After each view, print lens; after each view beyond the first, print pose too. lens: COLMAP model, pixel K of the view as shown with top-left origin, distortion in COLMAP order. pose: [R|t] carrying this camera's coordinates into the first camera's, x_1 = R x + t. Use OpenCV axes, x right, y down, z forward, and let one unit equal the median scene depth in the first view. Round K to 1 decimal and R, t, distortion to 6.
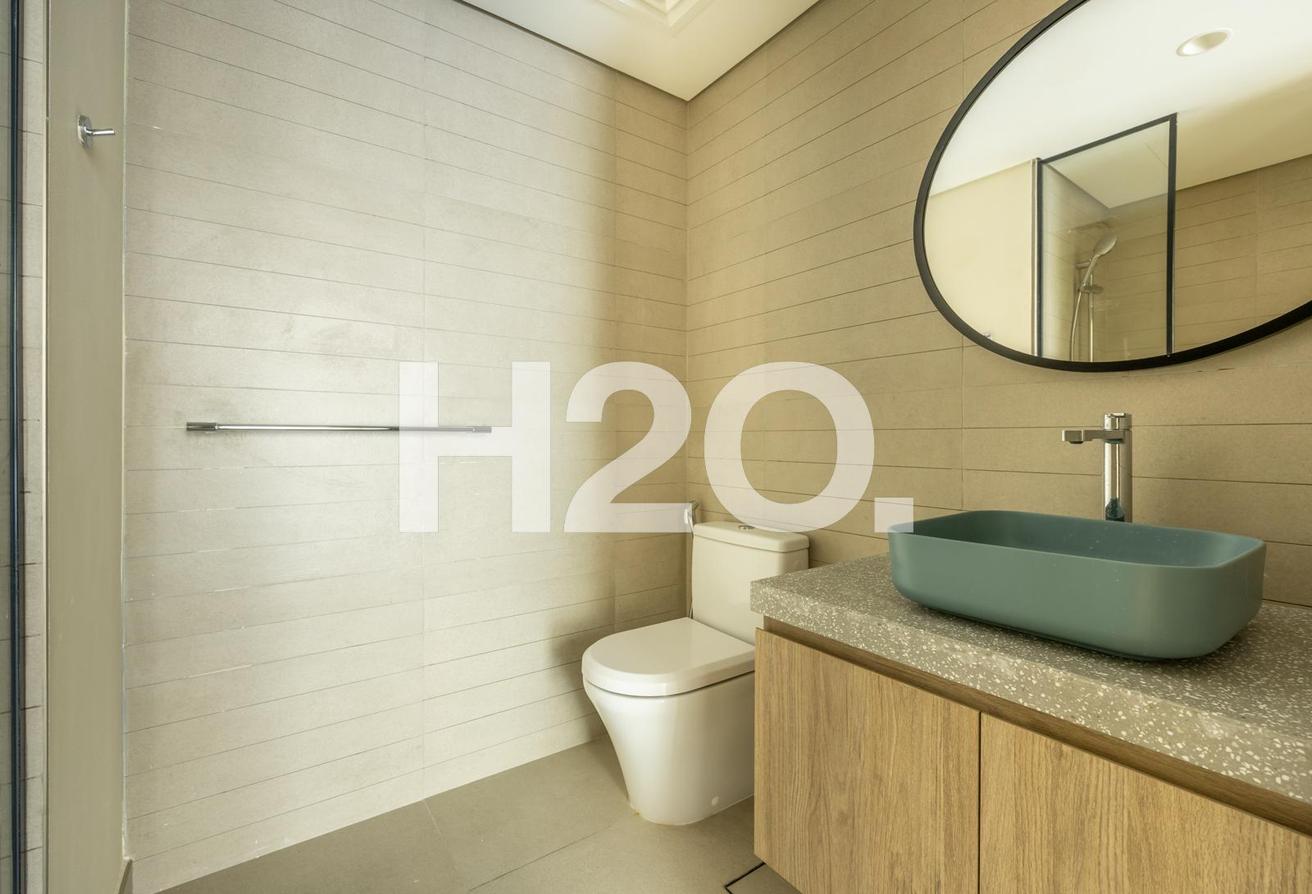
lens RADIAL K [[563.0, 0, 654.1], [0, 563.0, 441.7], [0, 0, 1]] dist [0.001199, 0.000576]
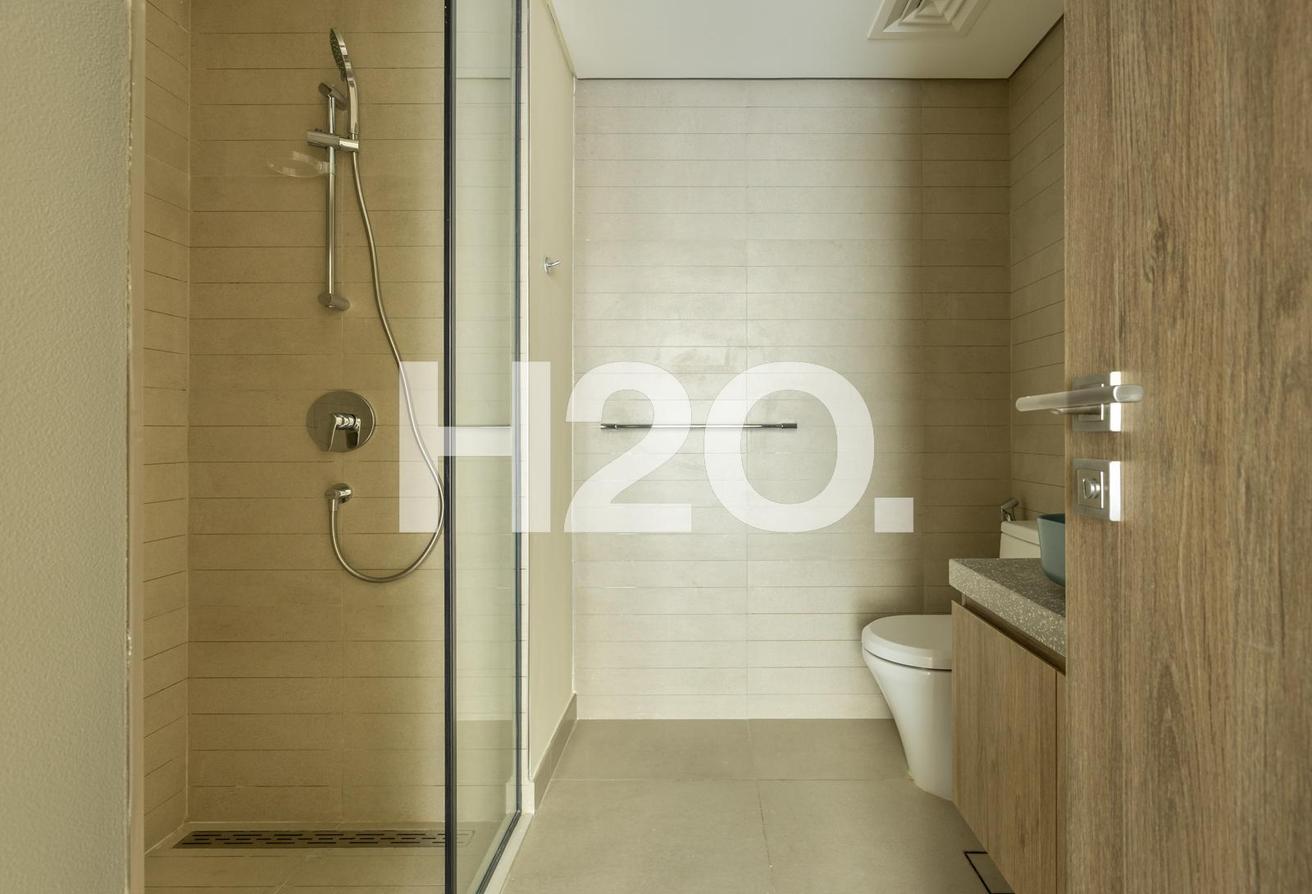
lens RADIAL K [[577.7, 0, 685.4], [0, 577.7, 440.1], [0, 0, 1]] dist [-0.002149, -0.000151]
pose [[0.816994, 0.004744, -0.576627, 0.250708], [-0.001967, 0.999983, 0.005441, 0.002173], [0.576643, -0.003311, 0.816990, -0.155688]]
